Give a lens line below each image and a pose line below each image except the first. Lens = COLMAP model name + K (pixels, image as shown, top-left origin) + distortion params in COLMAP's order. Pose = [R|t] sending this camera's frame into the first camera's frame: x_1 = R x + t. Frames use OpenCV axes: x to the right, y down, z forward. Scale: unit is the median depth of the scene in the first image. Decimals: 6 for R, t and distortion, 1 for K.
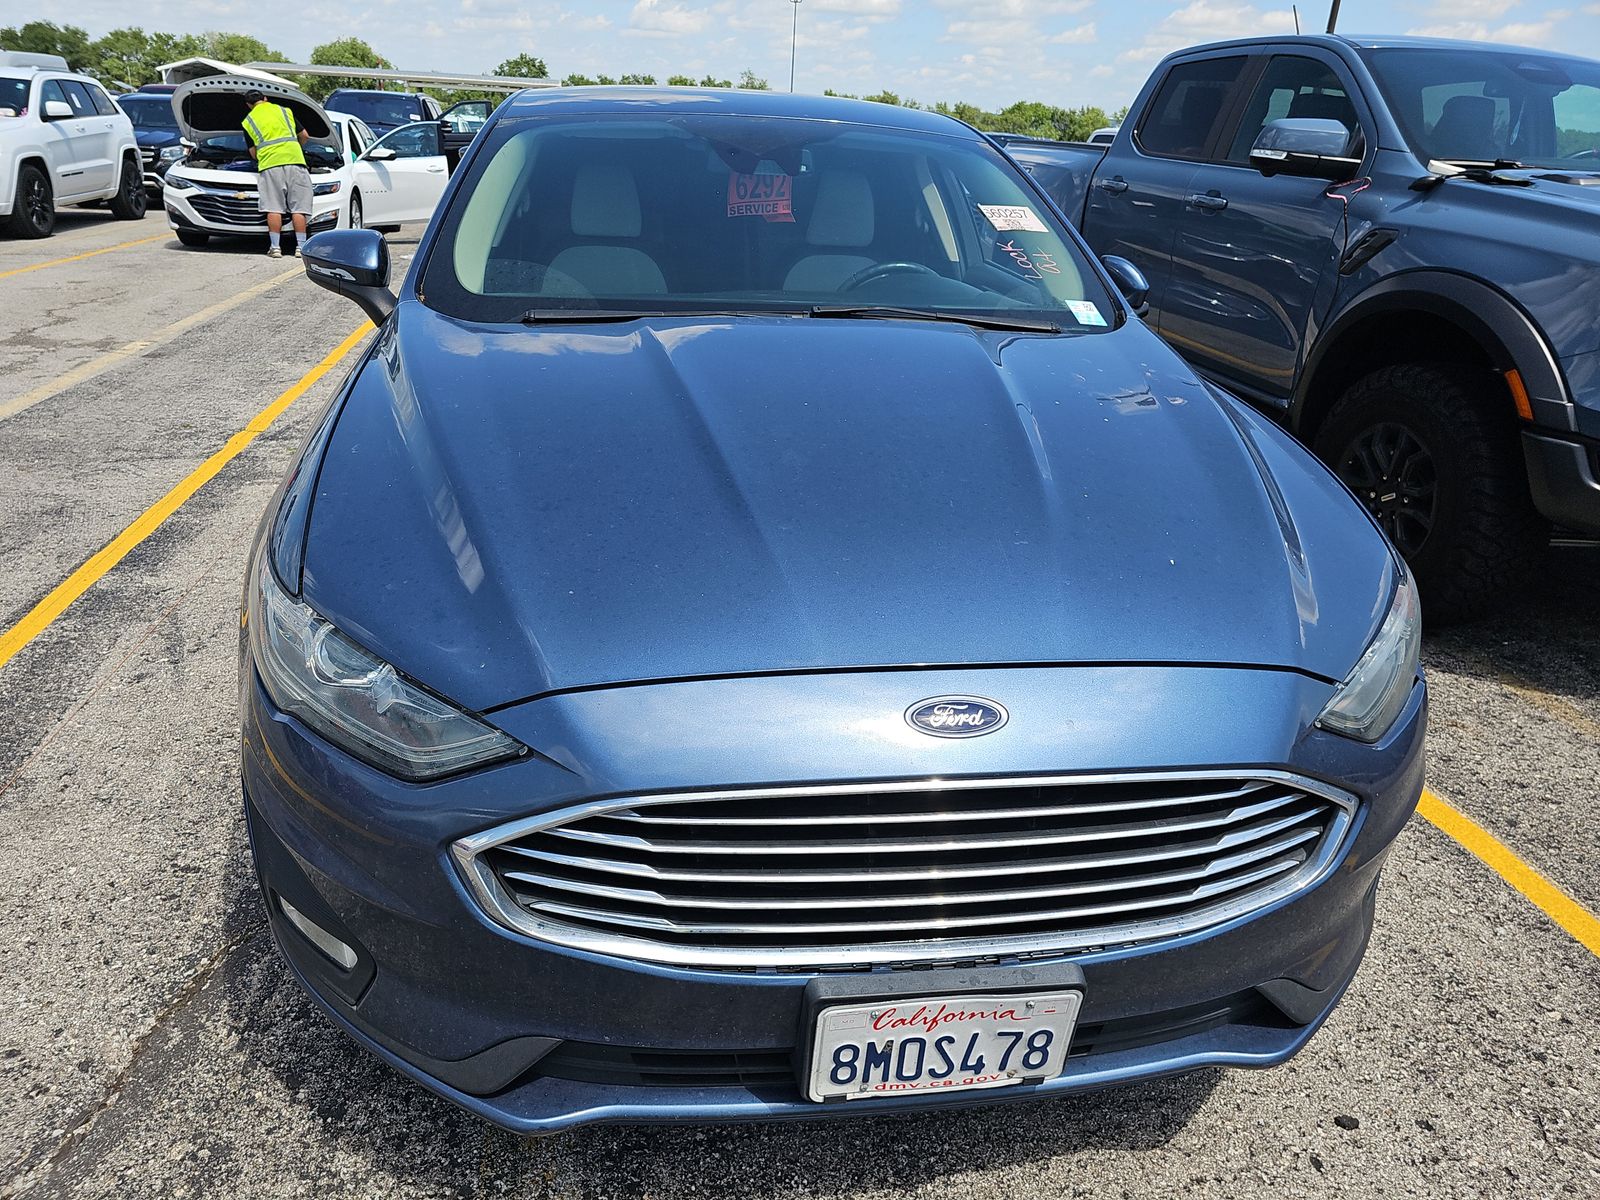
lens RADIAL K [[1079.3, 0, 781.3], [0, 1079.3, 597.0], [0, 0, 1]] dist [0.038093, -0.041123]
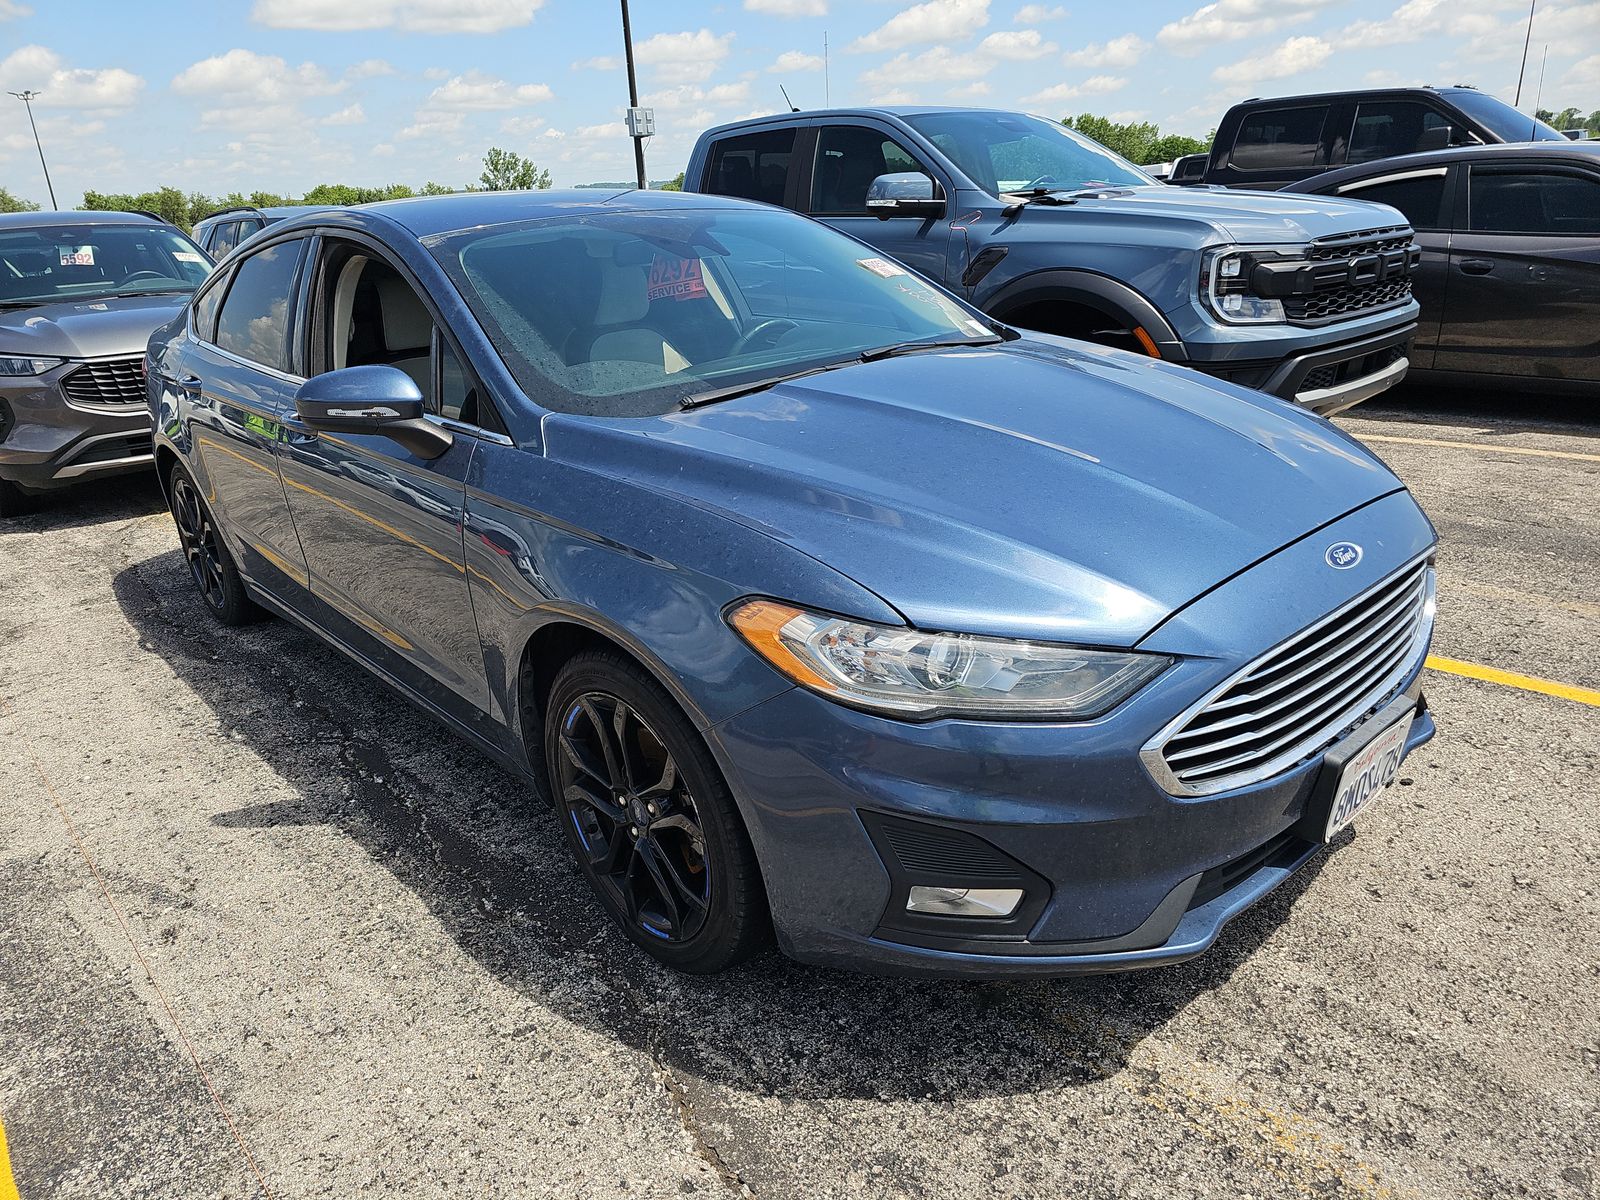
lens RADIAL K [[1060.2, 0, 800.0], [0, 1060.2, 600.0], [0, 0, 1]] dist [0.046364, -0.033012]
pose [[0.829072, -0.282281, 0.482657, -0.614931], [0.305951, 0.951543, 0.030970, -0.056842], [-0.468011, 0.121993, 0.875262, 0.018225]]
